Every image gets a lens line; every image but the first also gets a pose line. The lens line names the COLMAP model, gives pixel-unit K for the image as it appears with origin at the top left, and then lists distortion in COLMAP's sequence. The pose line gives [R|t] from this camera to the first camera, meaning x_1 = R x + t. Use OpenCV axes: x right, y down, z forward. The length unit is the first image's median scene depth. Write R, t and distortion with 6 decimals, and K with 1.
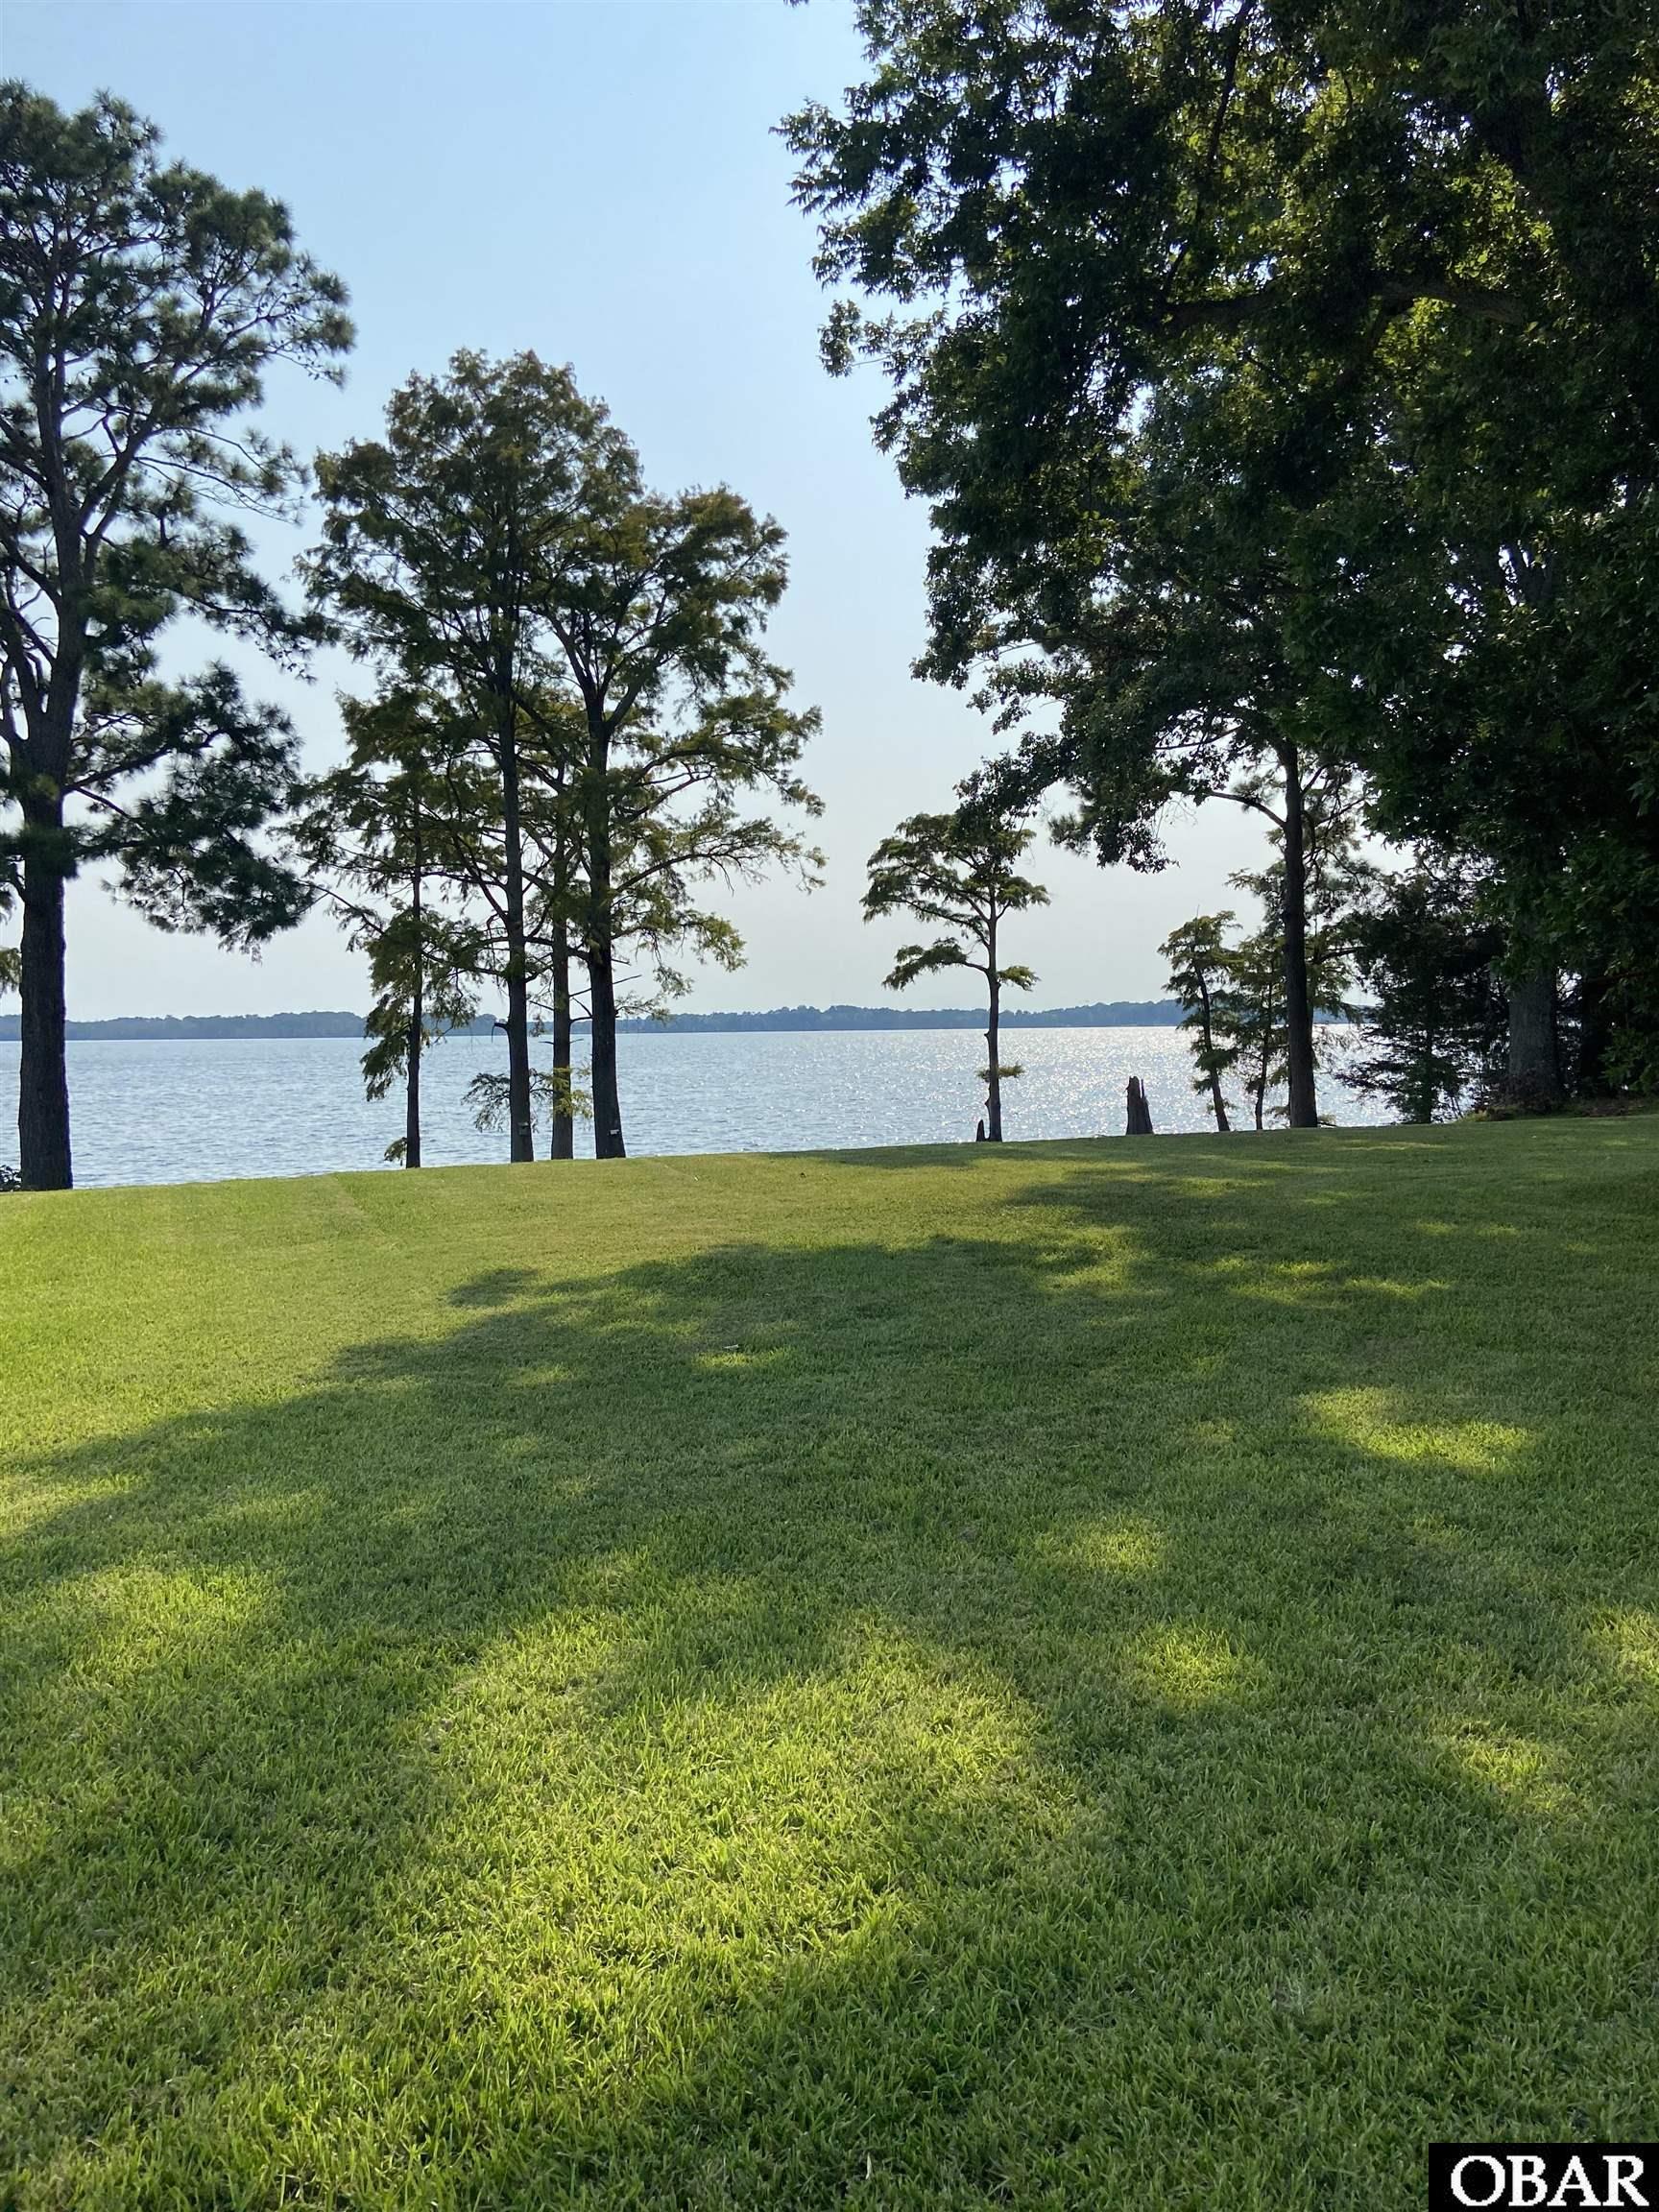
lens RADIAL K [[1668.8, 0, 829.5], [0, 1668.8, 1106.0], [0, 0, 1]] dist [-0.000184, 0.001415]
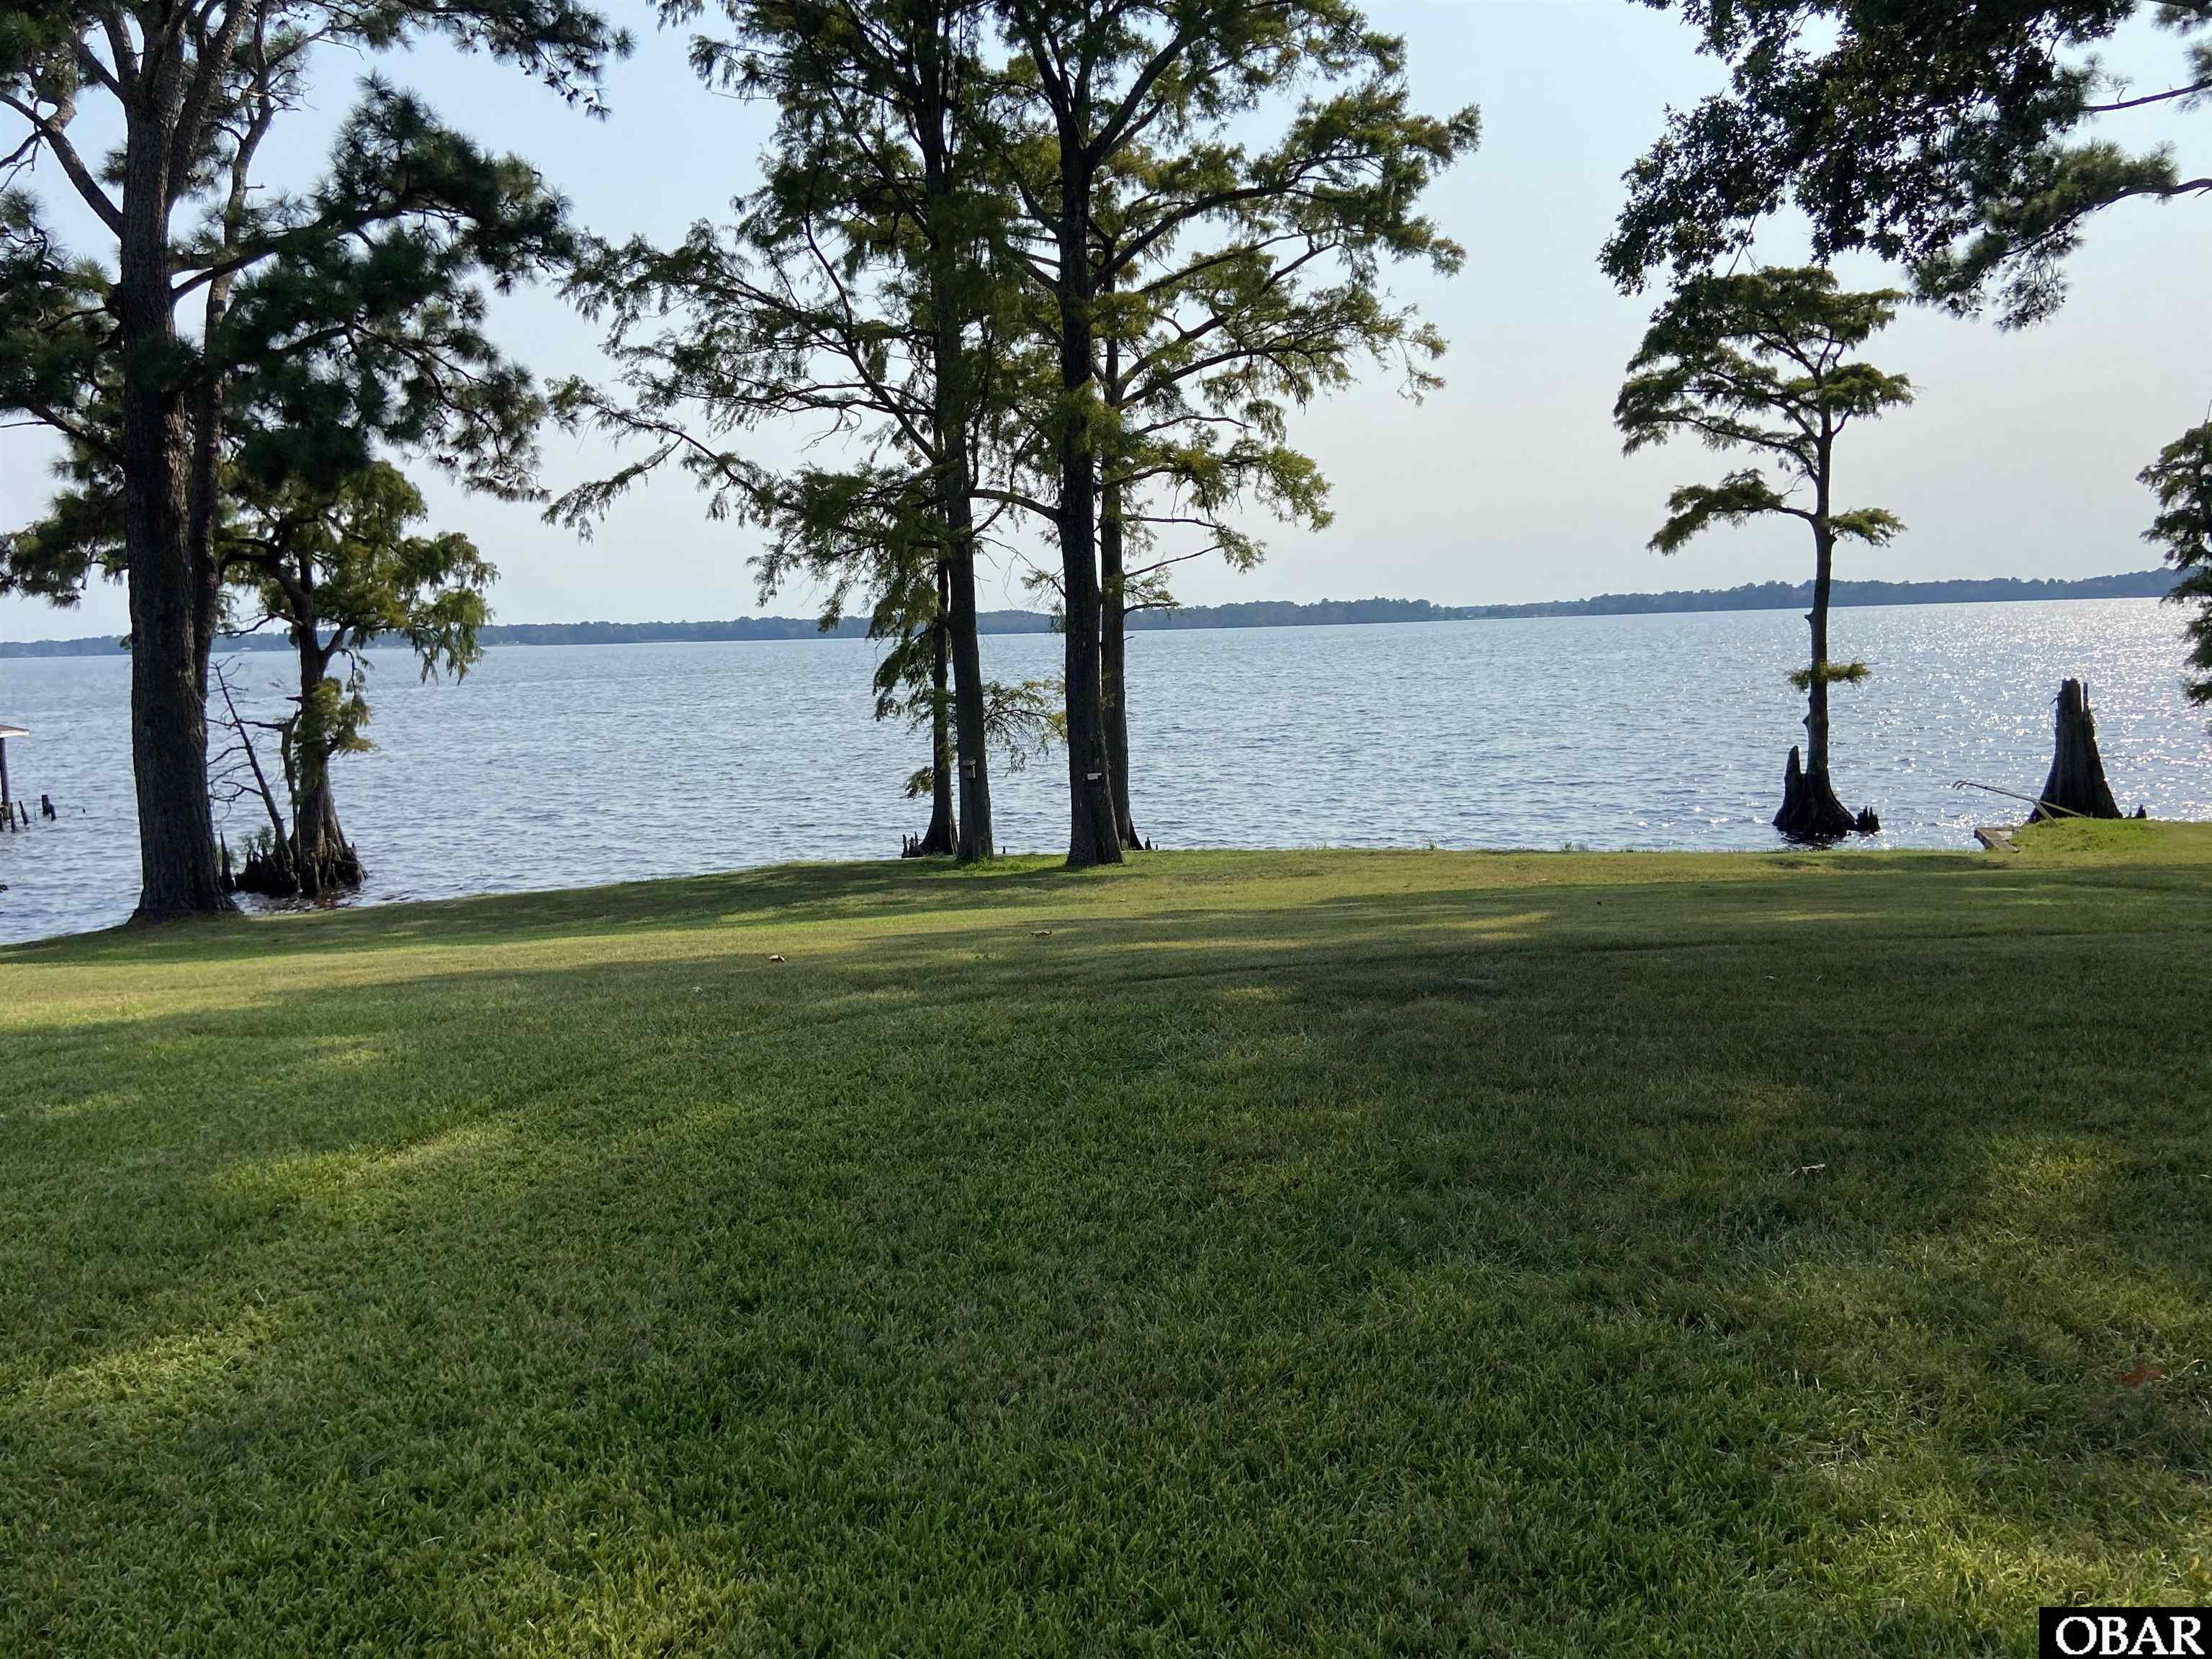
lens RADIAL K [[1603.7, 0, 1101.9], [0, 1603.7, 787.0], [0, 0, 1]] dist [0.126590, -0.181370]
pose [[0.916726, 0.026728, -0.398621, 0.097098], [-0.001458, 0.997977, 0.063561, -0.016245], [0.399513, -0.057687, 0.914911, 0.298147]]
